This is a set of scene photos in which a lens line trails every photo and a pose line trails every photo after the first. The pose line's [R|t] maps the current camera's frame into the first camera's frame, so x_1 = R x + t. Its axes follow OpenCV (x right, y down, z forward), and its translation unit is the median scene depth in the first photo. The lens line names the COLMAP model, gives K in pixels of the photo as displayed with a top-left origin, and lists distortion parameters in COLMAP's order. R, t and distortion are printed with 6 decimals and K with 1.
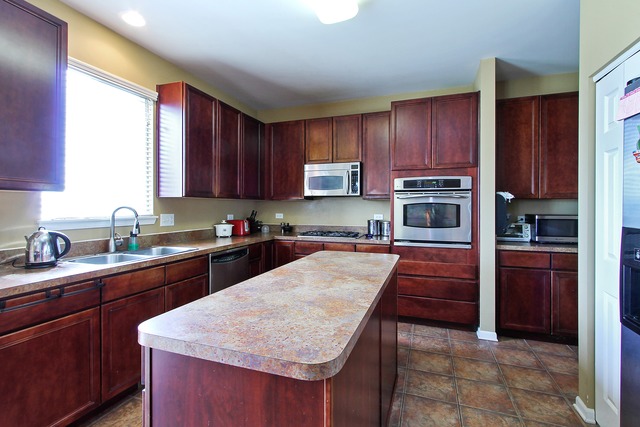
lens RADIAL K [[302.6, 0, 319.6], [0, 302.6, 210.3], [0, 0, 1]] dist [0.016228, 0.000019]
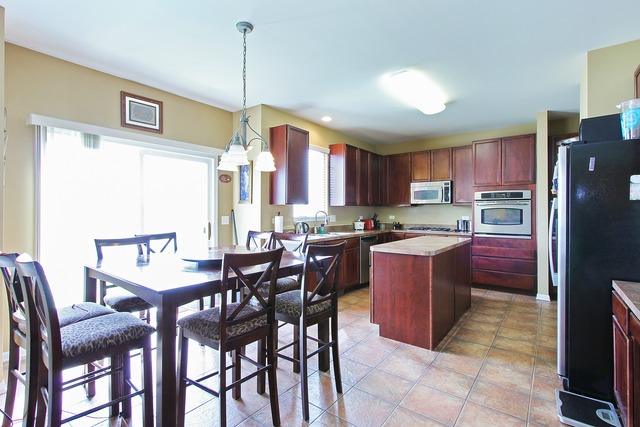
lens RADIAL K [[302.6, 0, 321.4], [0, 302.6, 210.7], [0, 0, 1]] dist [0.016228, 0.000019]
pose [[0.955213, -0.002294, -0.295910, -0.035603], [-0.001321, 0.999927, -0.012013, 0.007270], [0.295916, 0.011866, 0.955140, -0.689776]]
